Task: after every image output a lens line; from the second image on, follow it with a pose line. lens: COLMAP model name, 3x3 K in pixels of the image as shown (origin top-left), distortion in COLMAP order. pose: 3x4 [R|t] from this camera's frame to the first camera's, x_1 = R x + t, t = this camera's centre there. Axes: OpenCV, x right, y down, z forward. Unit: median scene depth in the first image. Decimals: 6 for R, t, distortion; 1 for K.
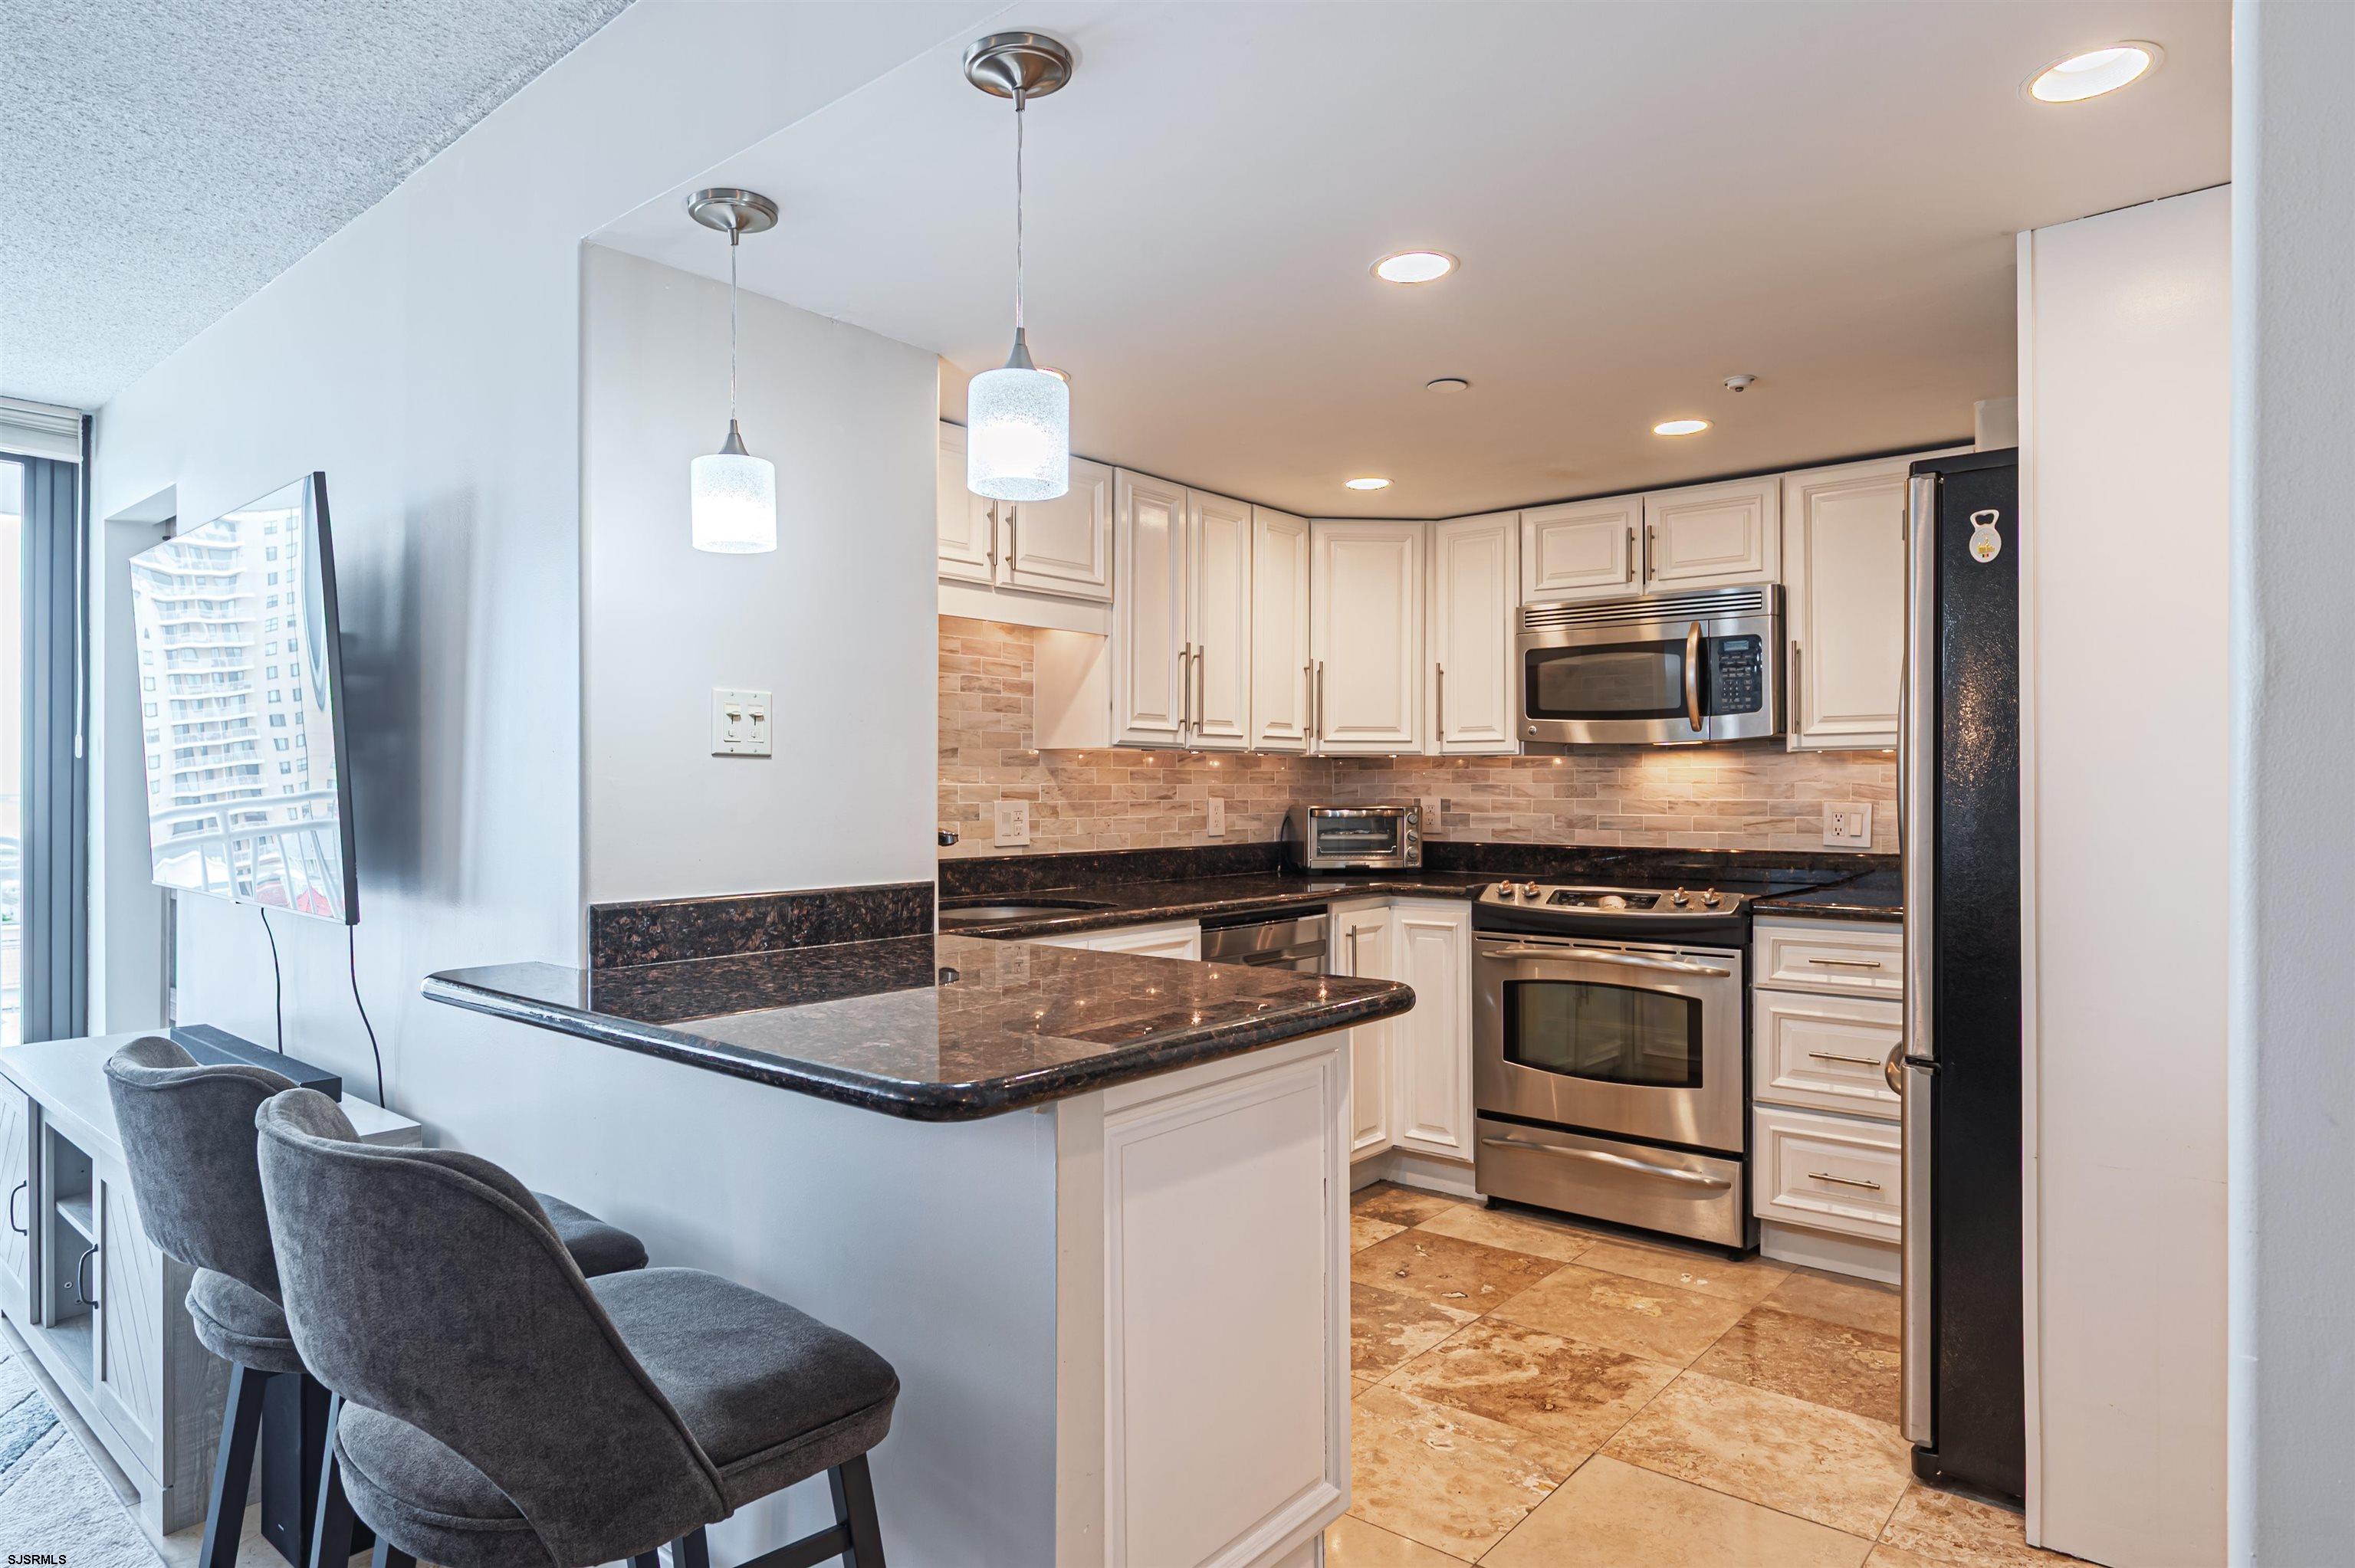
lens RADIAL K [[1333.2, 0, 1171.5], [0, 1333.2, 785.1], [0, 0, 1]] dist [-0.001645, 0.000336]
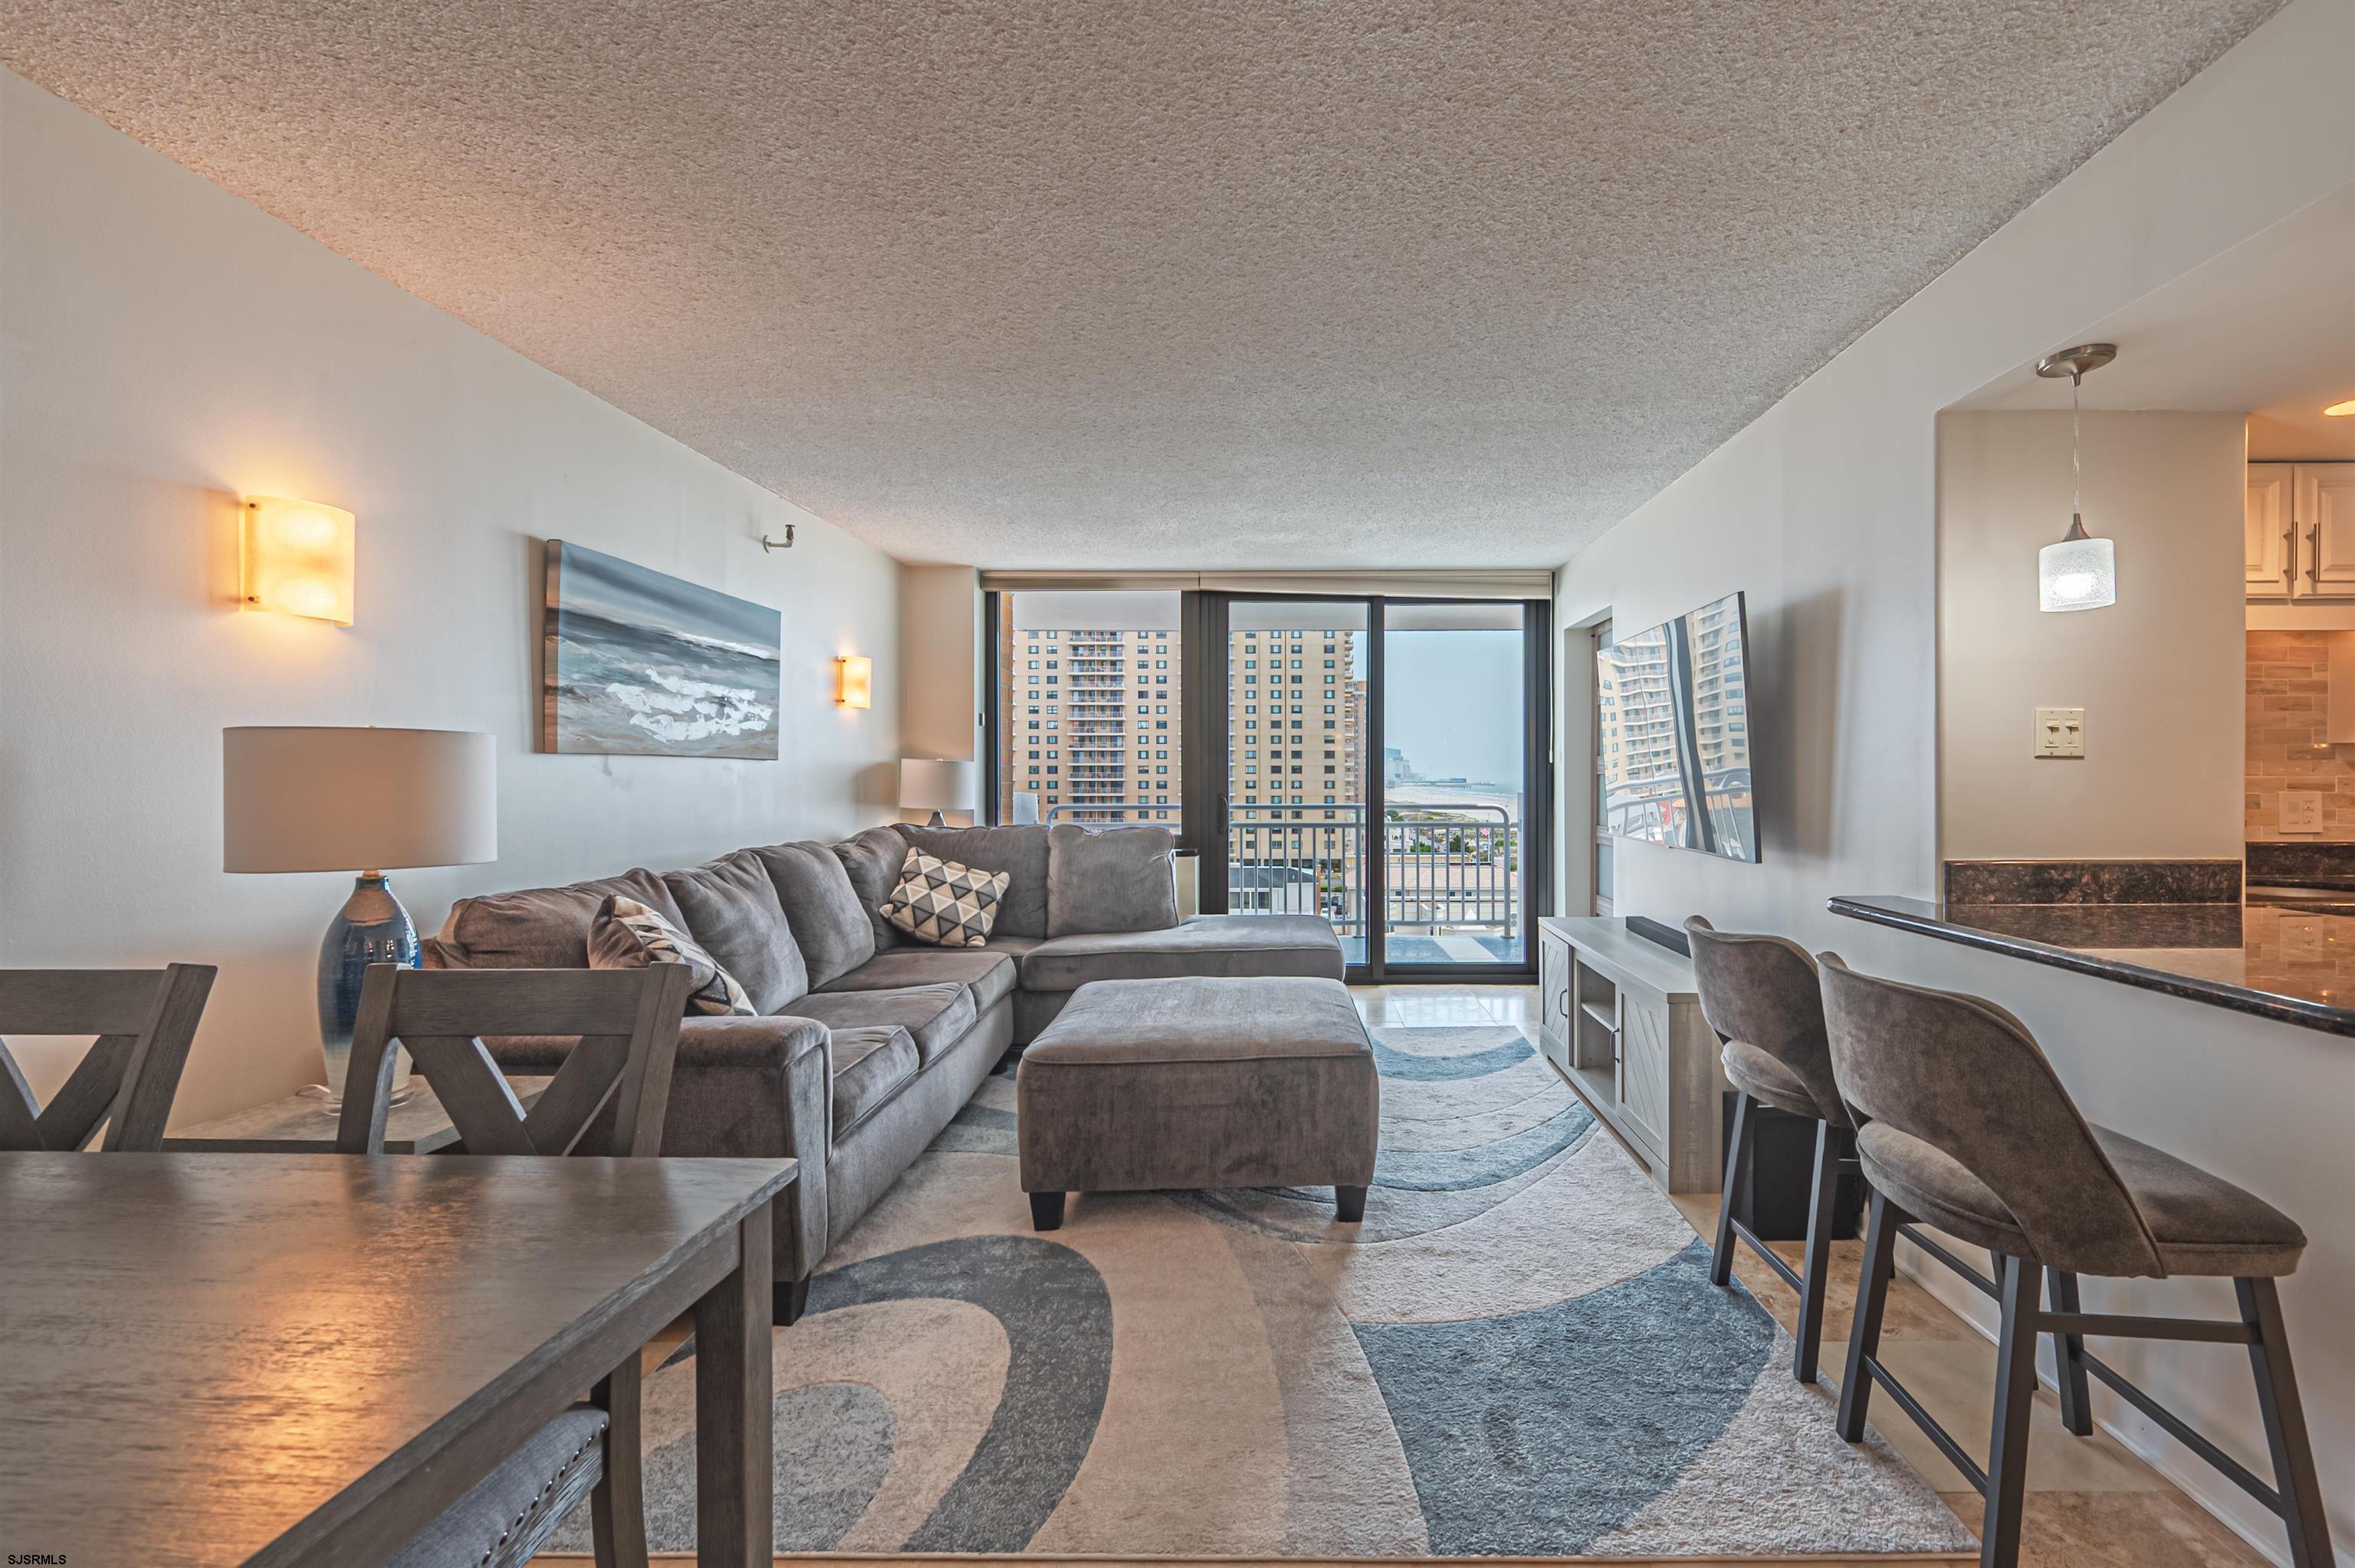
lens RADIAL K [[978.7, 0, 1290.1], [0, 978.7, 784.4], [0, 0, 1]] dist [0.000804, -0.000286]
pose [[0.648646, 0.003403, -0.761083, -0.047055], [0.003729, 0.999964, 0.007649, -0.003389], [0.761081, -0.007800, 0.648610, -0.150310]]
